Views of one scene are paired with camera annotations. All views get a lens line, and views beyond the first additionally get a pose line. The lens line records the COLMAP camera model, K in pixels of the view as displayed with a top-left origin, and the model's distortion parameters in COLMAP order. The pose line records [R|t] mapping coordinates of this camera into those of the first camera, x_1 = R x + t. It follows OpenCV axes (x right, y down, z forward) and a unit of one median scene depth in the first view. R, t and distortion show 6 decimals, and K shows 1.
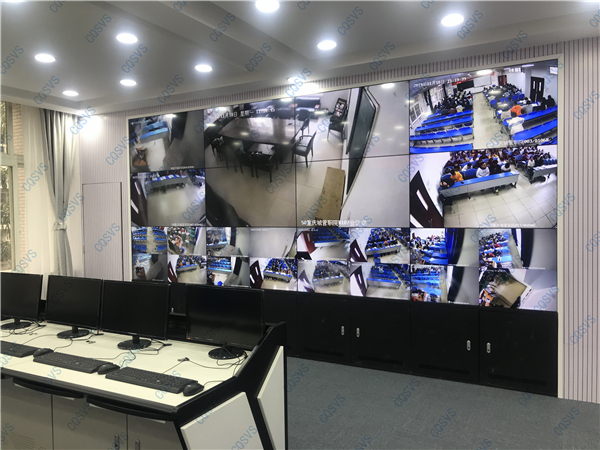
lens RADIAL K [[495.3, 0, 296.3], [0, 495.3, 226.9], [0, 0, 1]] dist [0.007425, -0.011900]
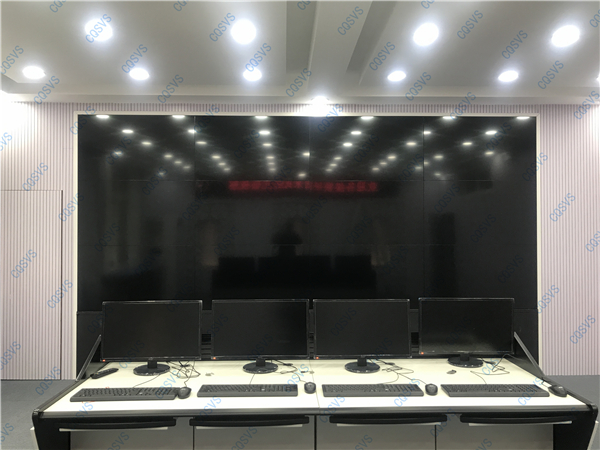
lens RADIAL K [[495.3, 0, 300.0], [0, 495.3, 224.6], [0, 0, 1]] dist [0.007425, -0.011900]
pose [[0.863822, 0.018500, 0.503458, -0.572292], [0.006452, 0.998837, -0.047774, 0.008223], [-0.503756, 0.044517, 0.862698, 0.155911]]
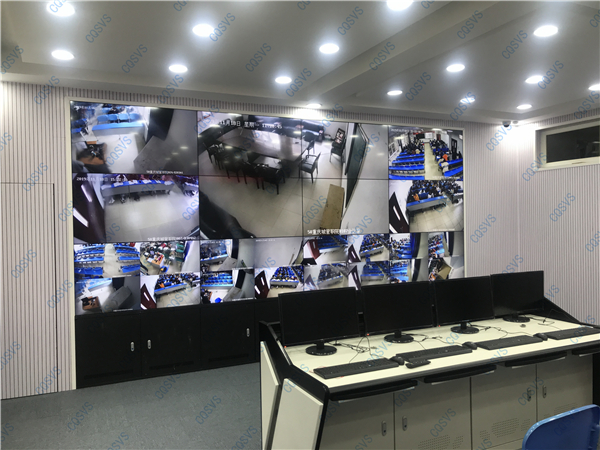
lens RADIAL K [[495.3, 0, 298.0], [0, 495.3, 225.1], [0, 0, 1]] dist [0.007425, -0.011900]
pose [[0.594158, -0.007314, 0.804315, -0.975020], [0.035590, 0.999218, -0.017205, -0.006633], [-0.803561, 0.038847, 0.593954, 0.383817]]
